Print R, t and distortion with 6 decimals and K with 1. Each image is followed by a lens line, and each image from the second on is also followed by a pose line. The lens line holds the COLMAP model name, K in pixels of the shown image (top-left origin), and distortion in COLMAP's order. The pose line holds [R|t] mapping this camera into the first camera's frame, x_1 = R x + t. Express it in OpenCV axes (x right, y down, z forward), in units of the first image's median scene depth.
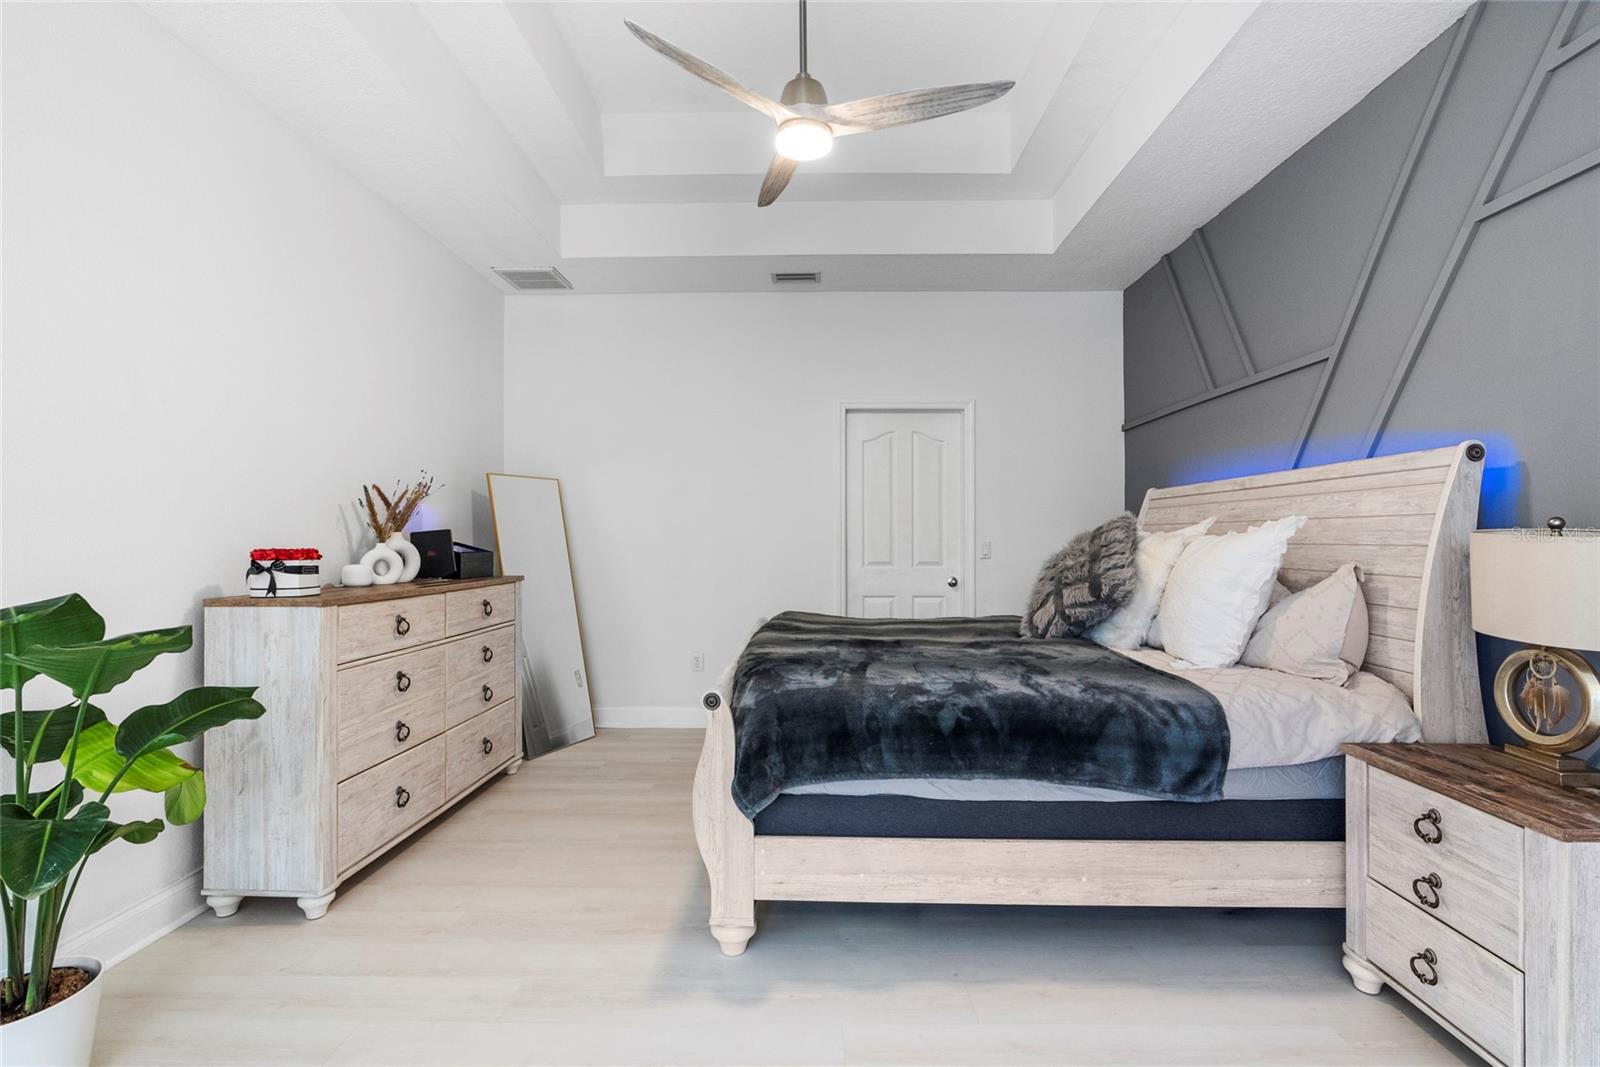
lens RADIAL K [[723.1, 0, 800.0], [0, 723.1, 533.5], [0, 0, 1]] dist [-0.009757, 0.005227]
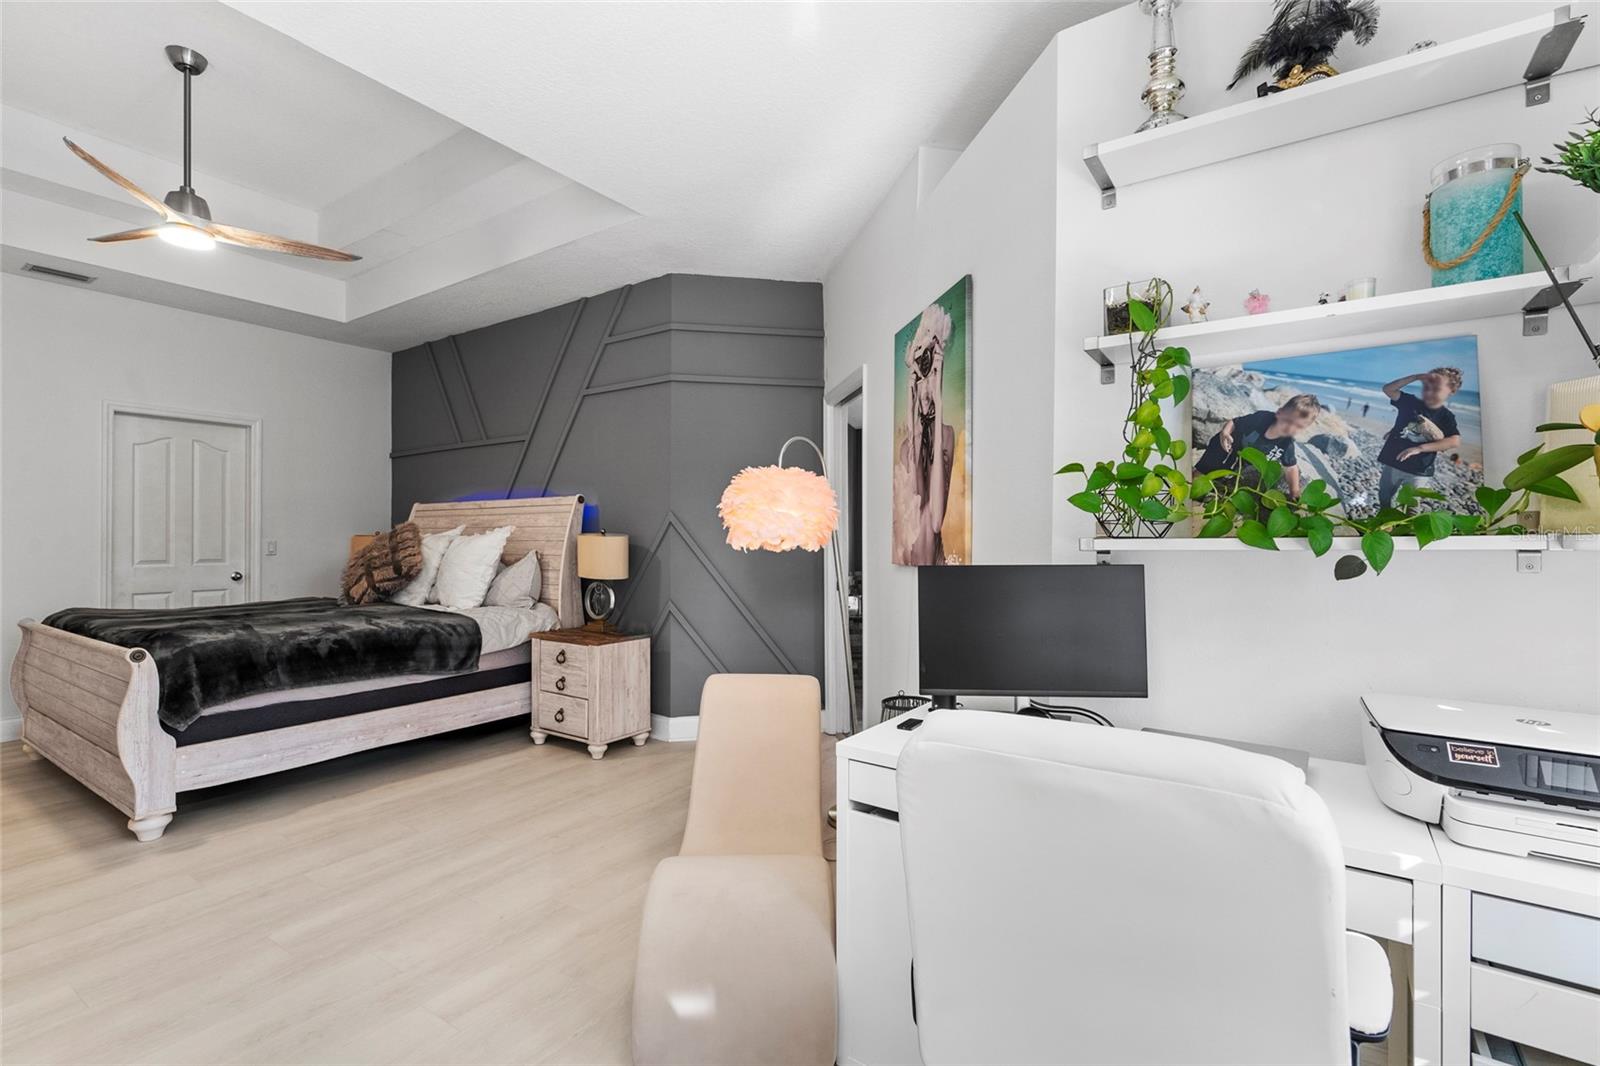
lens RADIAL K [[723.1, 0, 800.0], [0, 723.1, 533.0], [0, 0, 1]] dist [-0.009757, 0.005227]
pose [[0.536284, 0.005738, 0.844018, -0.588952], [-0.004422, 0.999982, -0.003989, -0.000758], [-0.844026, -0.001594, 0.536300, -0.772321]]
